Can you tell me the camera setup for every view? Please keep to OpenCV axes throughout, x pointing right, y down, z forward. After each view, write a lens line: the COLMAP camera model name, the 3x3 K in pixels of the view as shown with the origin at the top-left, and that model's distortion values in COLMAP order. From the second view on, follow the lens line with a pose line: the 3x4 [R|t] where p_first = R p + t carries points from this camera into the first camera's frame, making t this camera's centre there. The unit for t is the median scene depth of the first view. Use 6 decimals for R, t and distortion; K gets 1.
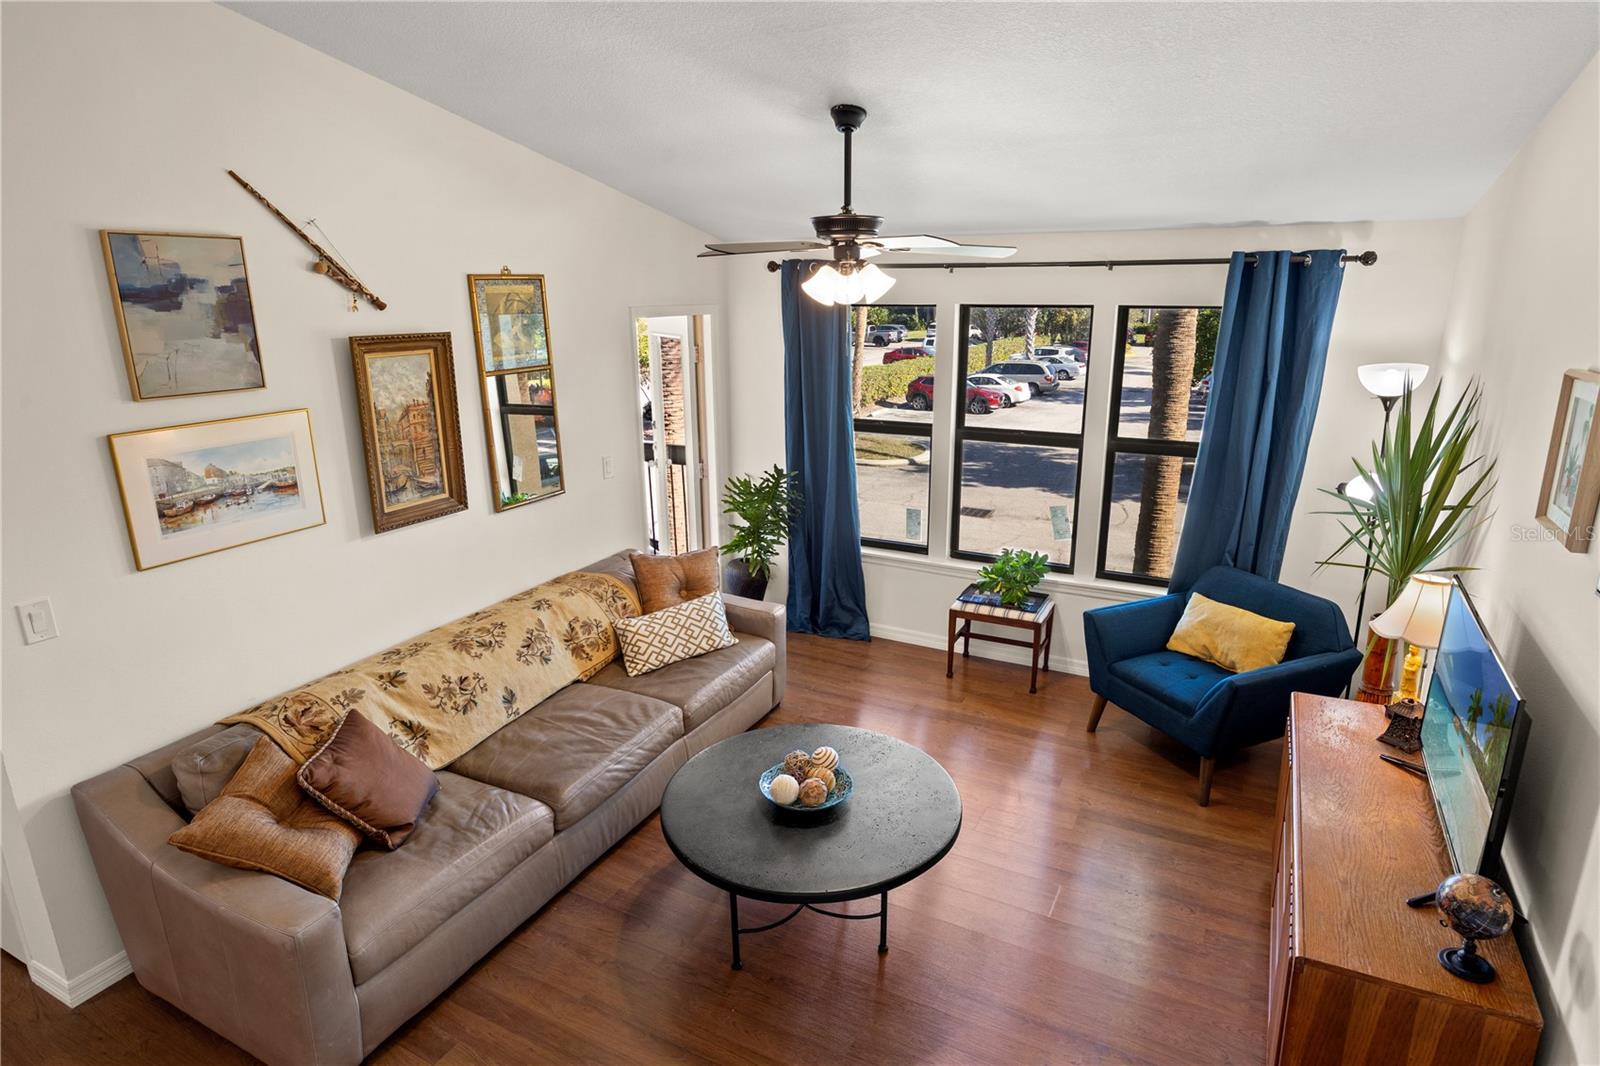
lens RADIAL K [[886.8, 0, 799.2], [0, 886.8, 528.1], [0, 0, 1]] dist [-0.004579, 0.000446]
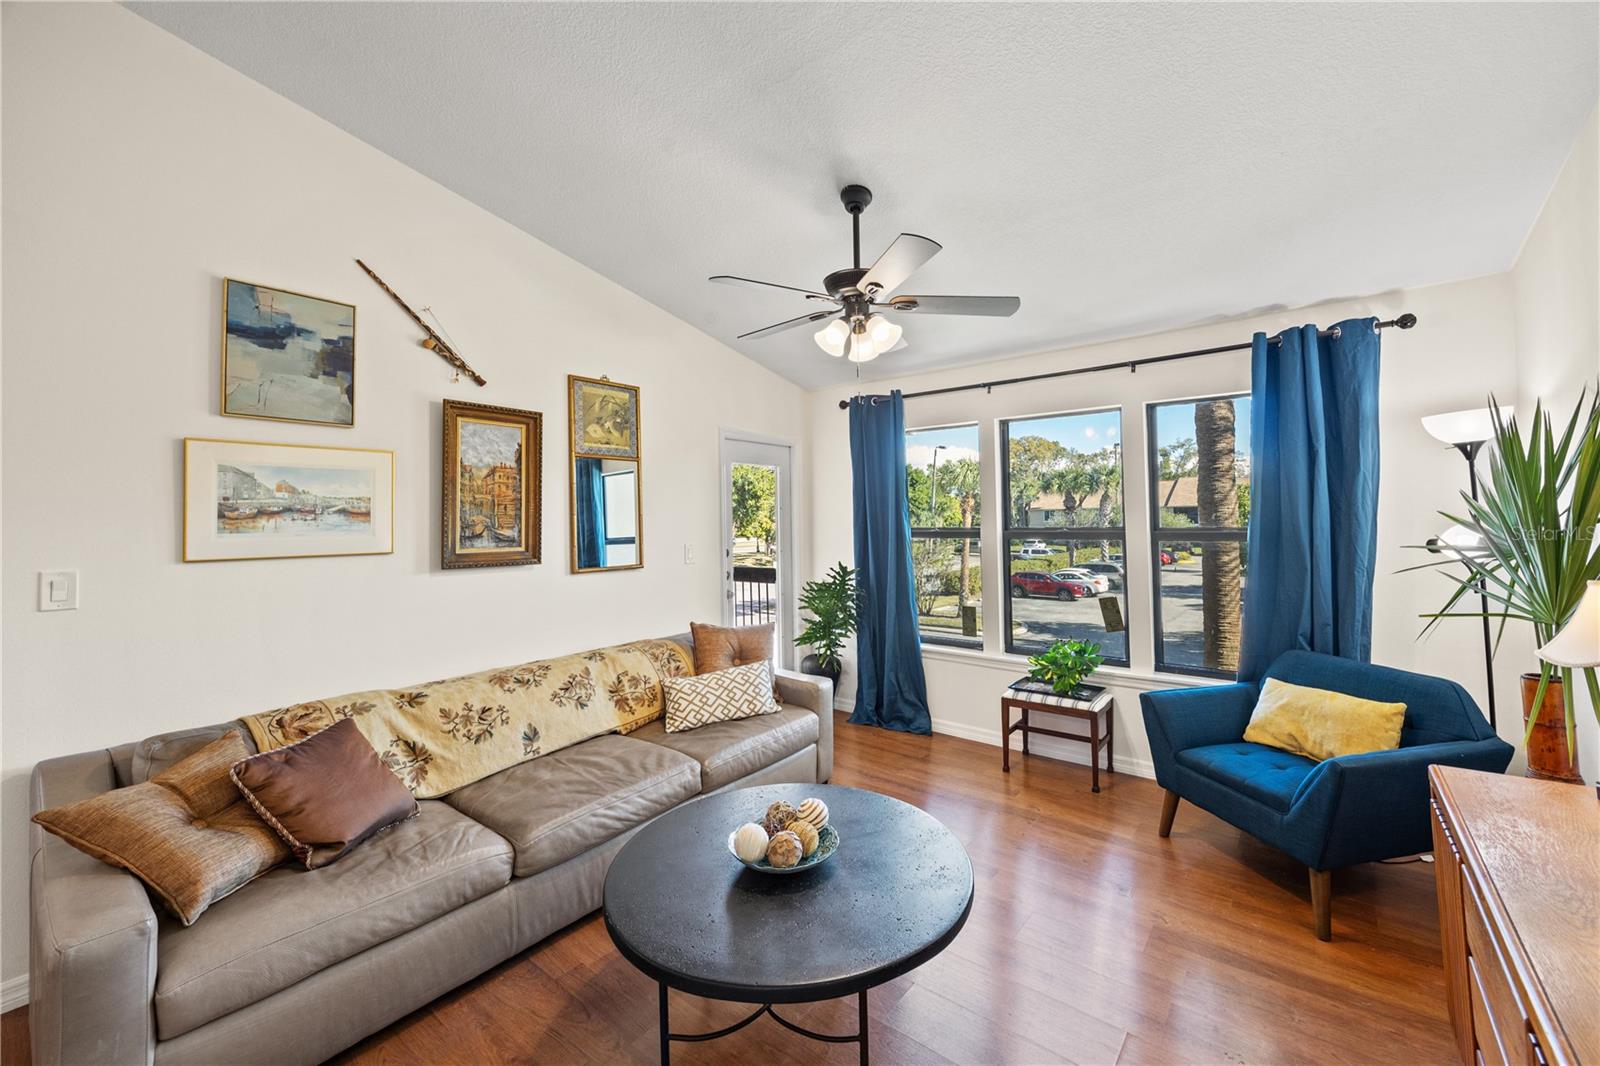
lens RADIAL K [[618.1, 0, 822.2], [0, 618.1, 514.8], [0, 0, 1]] dist [-0.002272, 0.000548]
pose [[0.981890, -0.013874, -0.188941, 0.138829], [-0.042784, 0.955311, -0.292489, 0.142106], [0.184556, 0.295276, 0.937417, 0.318891]]
